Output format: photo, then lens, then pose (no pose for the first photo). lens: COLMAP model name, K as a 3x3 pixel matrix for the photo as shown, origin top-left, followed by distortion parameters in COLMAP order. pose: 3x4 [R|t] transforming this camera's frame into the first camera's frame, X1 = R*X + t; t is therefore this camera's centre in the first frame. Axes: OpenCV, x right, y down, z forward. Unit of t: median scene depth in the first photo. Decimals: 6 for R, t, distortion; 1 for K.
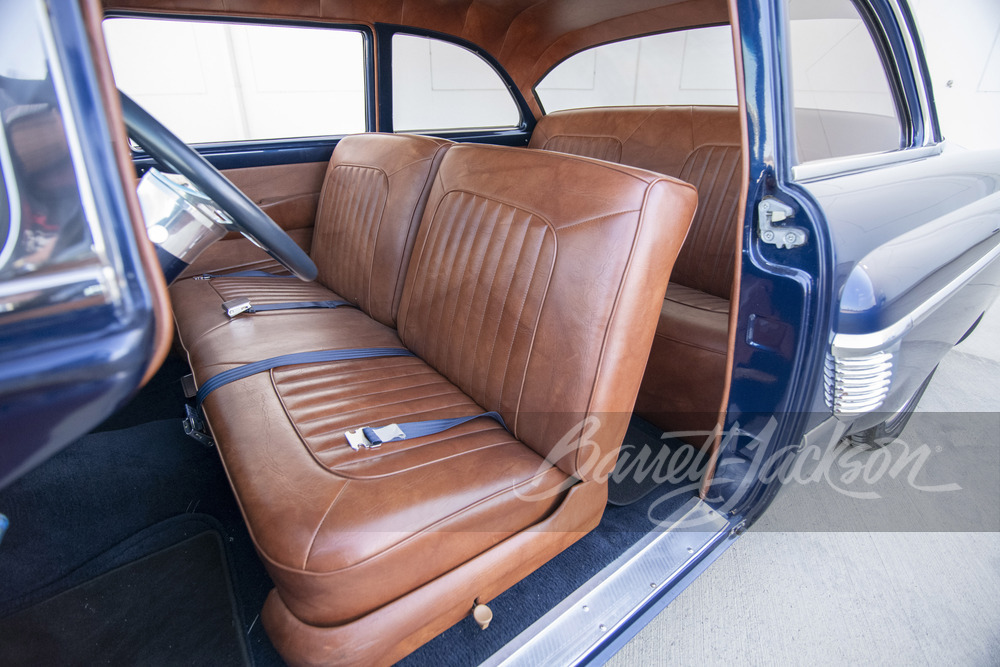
lens RADIAL K [[485.0, 0, 500.0], [0, 485.0, 333.5], [0, 0, 1]] dist [-0.021933, -0.000280]
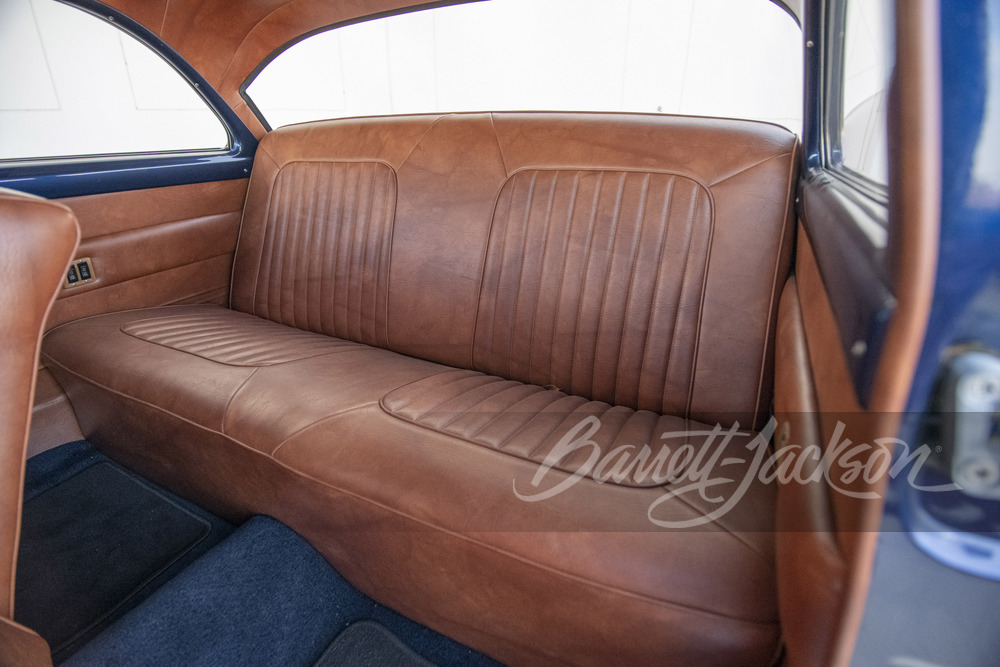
lens RADIAL K [[485.0, 0, 500.0], [0, 485.0, 333.5], [0, 0, 1]] dist [-0.021933, -0.000280]
pose [[0.899911, -0.164751, 0.403755, 0.076326], [0.182474, 0.983195, -0.005518, -0.142588], [-0.396061, 0.078641, 0.914851, 0.351535]]
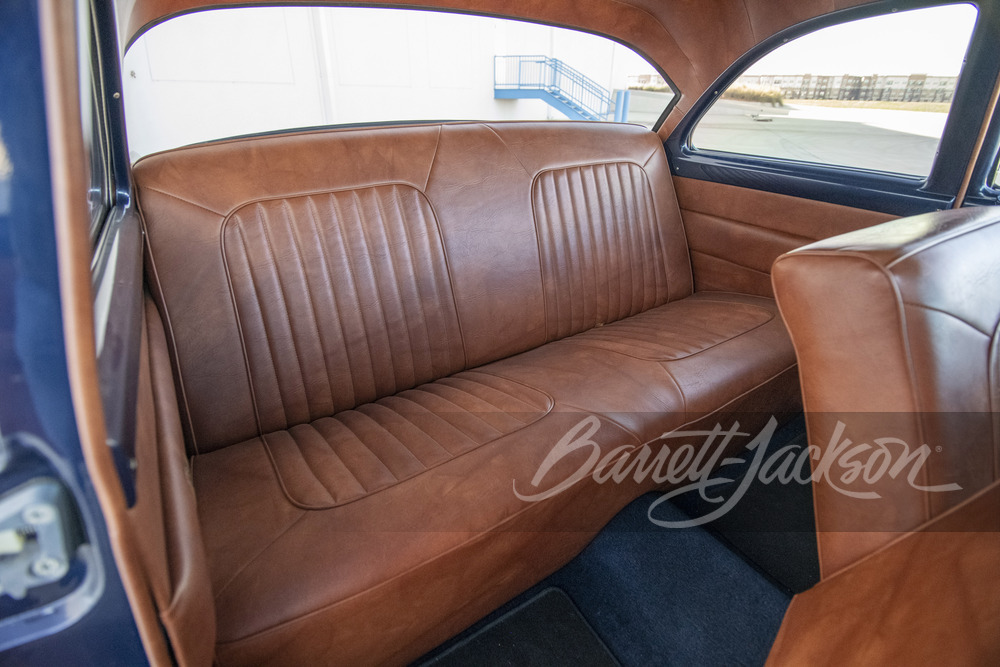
lens RADIAL K [[485.0, 0, 500.0], [0, 485.0, 333.5], [0, 0, 1]] dist [-0.021933, -0.000280]
pose [[0.025967, -0.424924, 0.904856, -0.376091], [0.431504, 0.821258, 0.373283, -0.426416], [-0.901737, 0.380756, 0.204682, 0.847901]]
